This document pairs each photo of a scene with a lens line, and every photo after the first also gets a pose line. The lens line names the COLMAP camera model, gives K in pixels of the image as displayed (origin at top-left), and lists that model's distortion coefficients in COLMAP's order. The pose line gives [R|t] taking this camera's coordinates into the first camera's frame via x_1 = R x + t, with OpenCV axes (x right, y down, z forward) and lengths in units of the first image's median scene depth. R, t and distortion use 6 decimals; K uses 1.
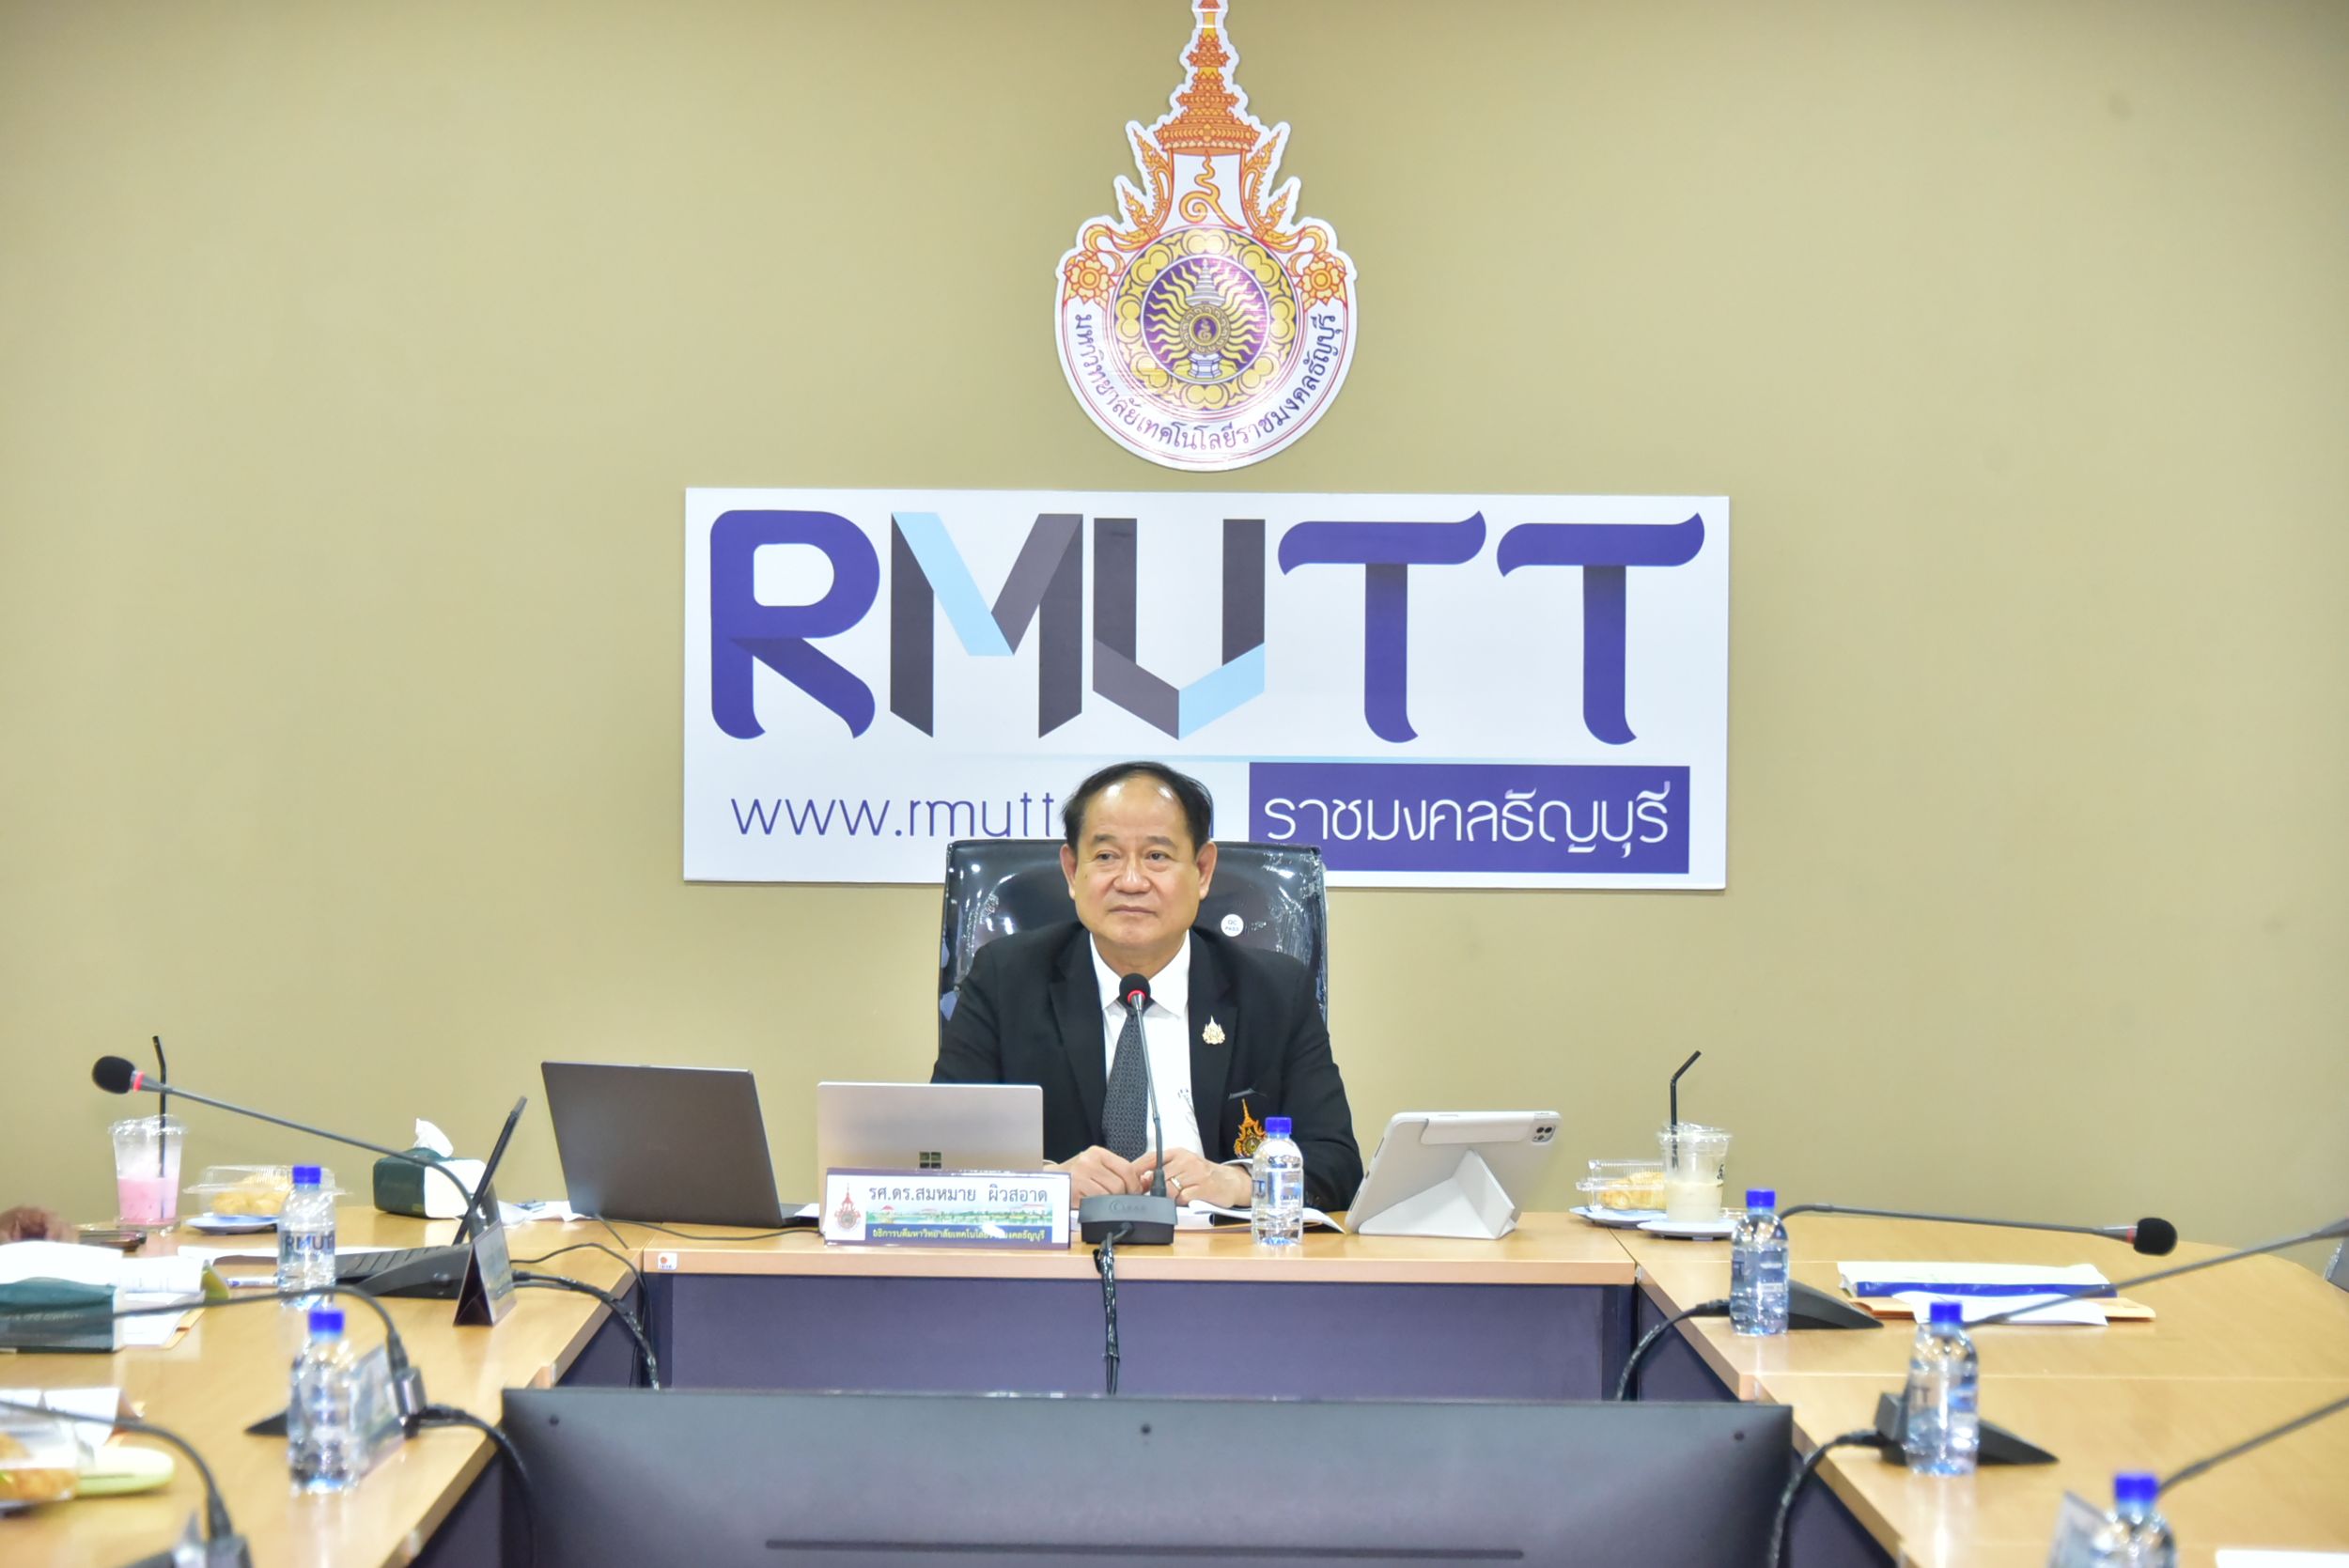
lens RADIAL K [[7499.2, 0, 1182.7], [0, 7499.2, 785.3], [0, 0, 1]] dist [-0.040016, 0.000000]
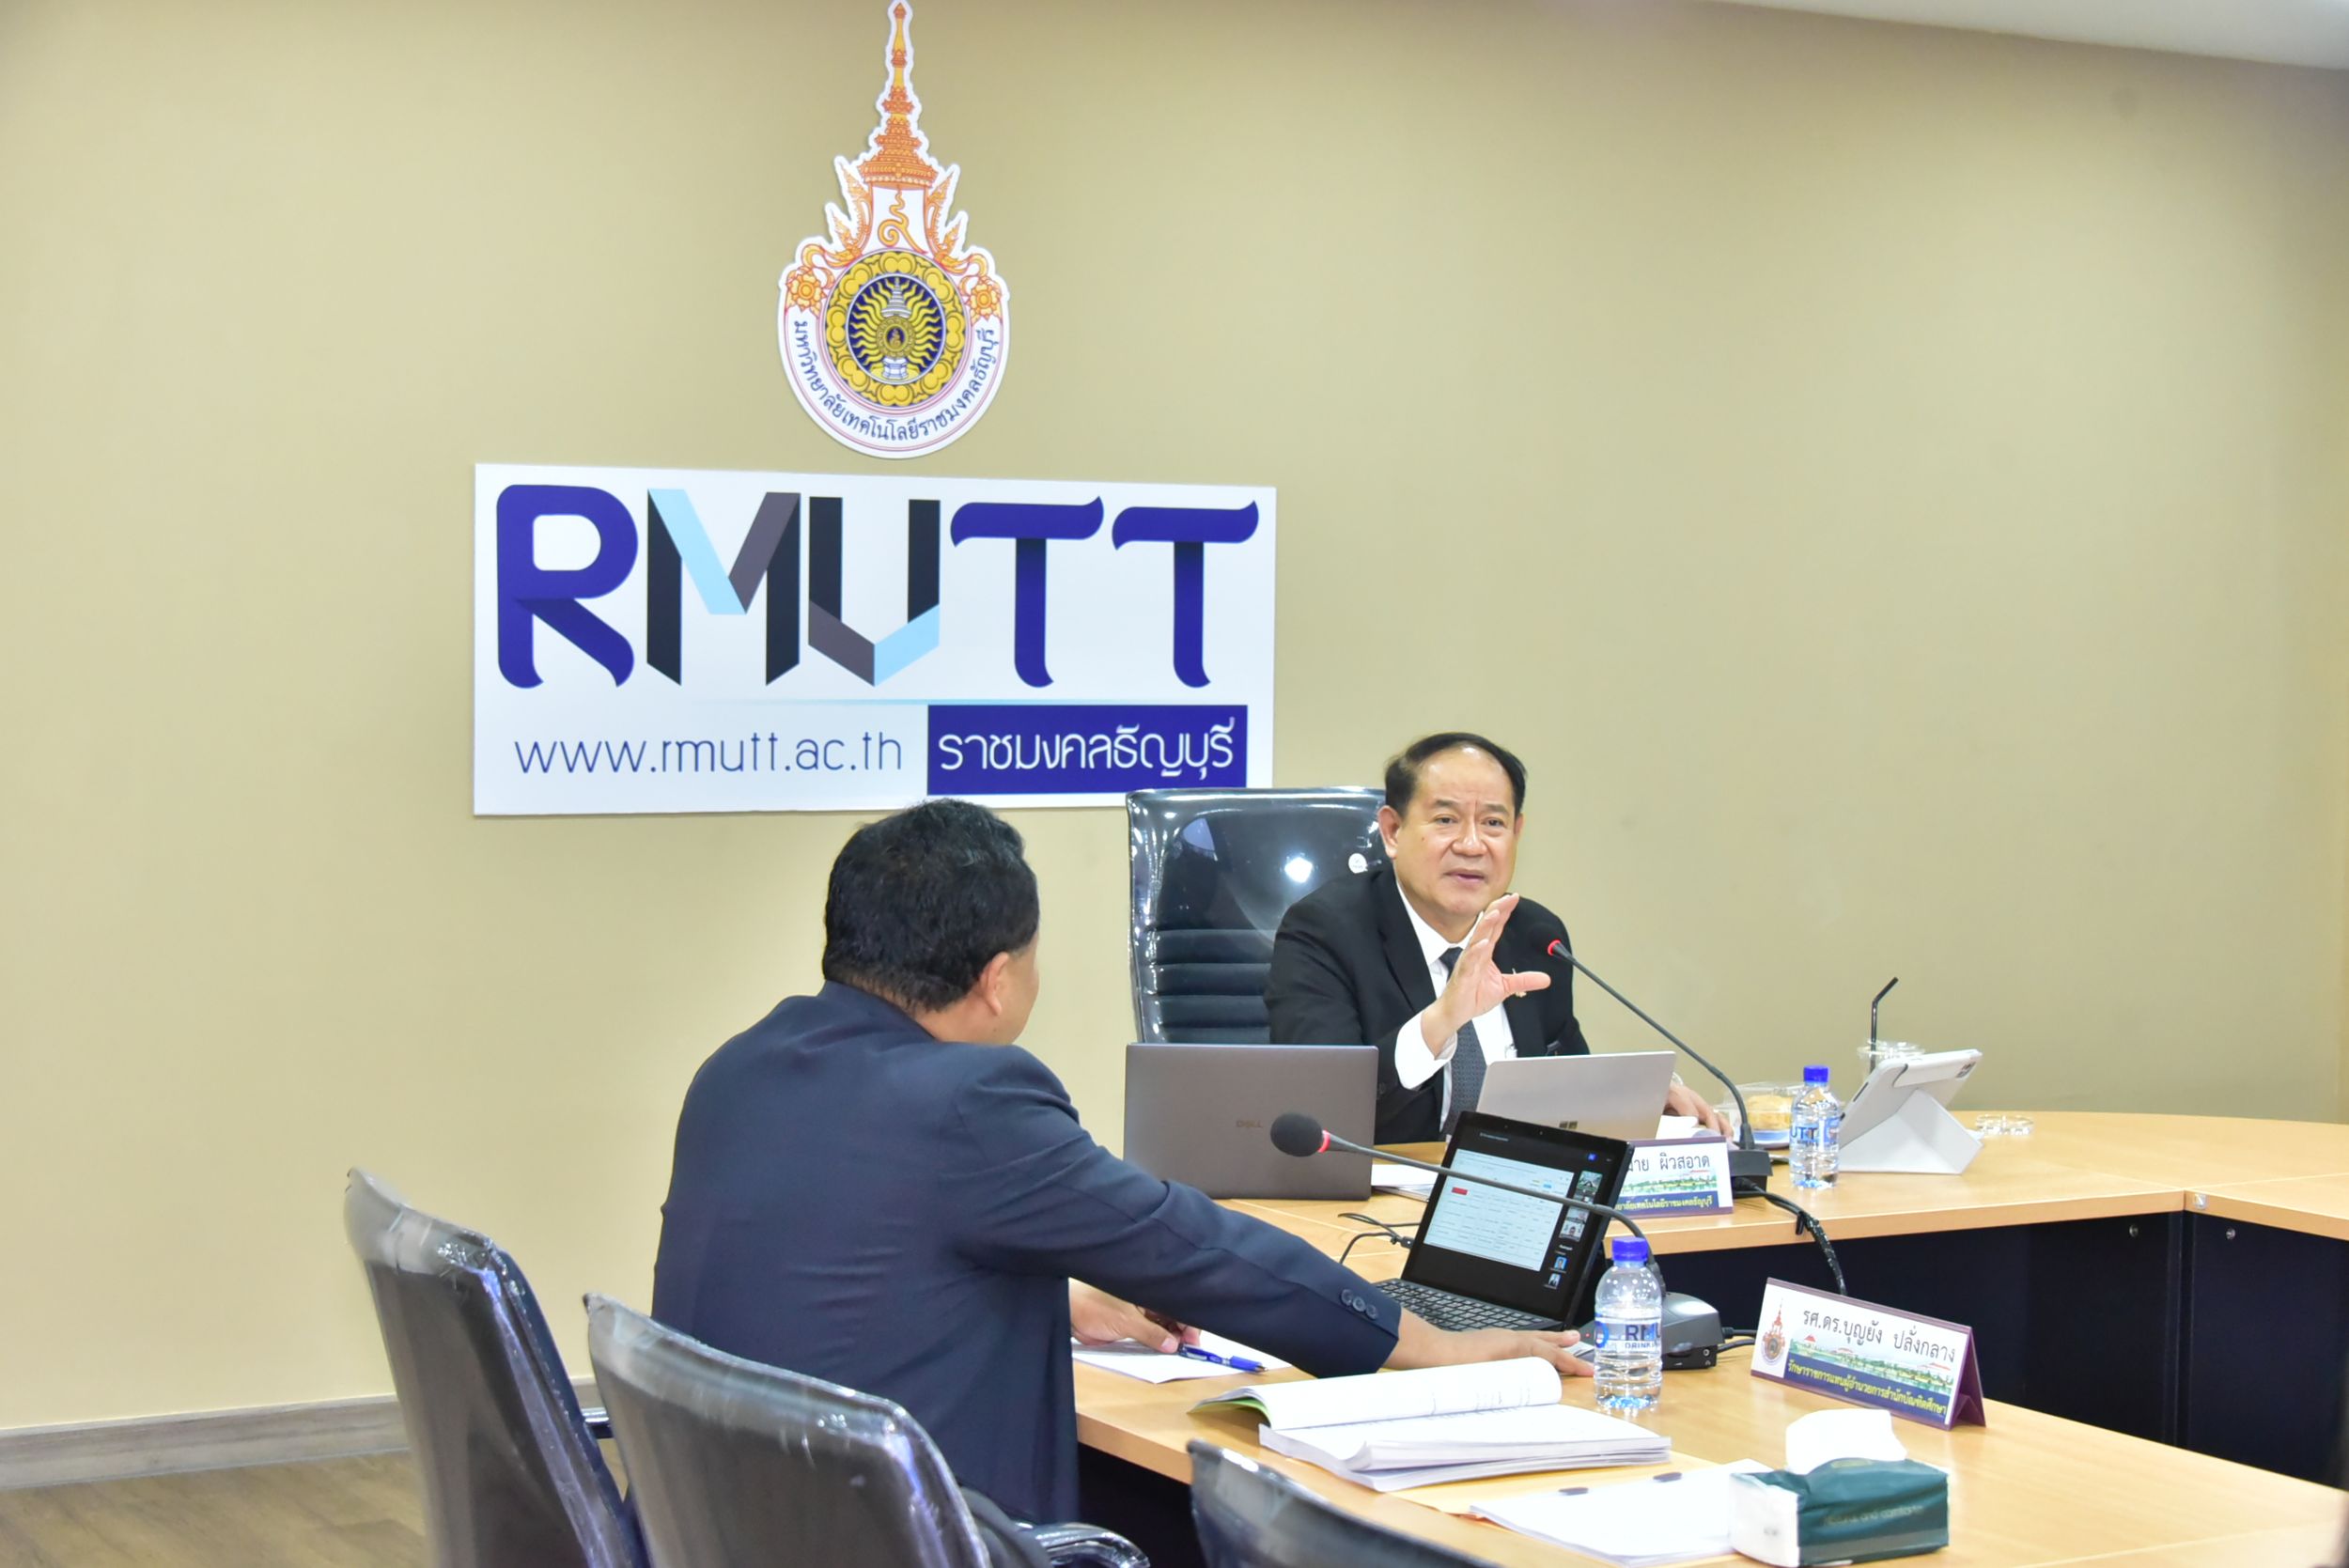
lens RADIAL K [[4136.0, 0, 1175.5], [0, 4136.0, 782.9], [0, 0, 1]] dist [-0.024481, 0.000000]
pose [[0.859208, -0.019086, 0.511270, -0.292254], [-0.000980, 0.999241, 0.038949, -0.016271], [-0.511626, -0.033966, 0.858537, 0.418080]]
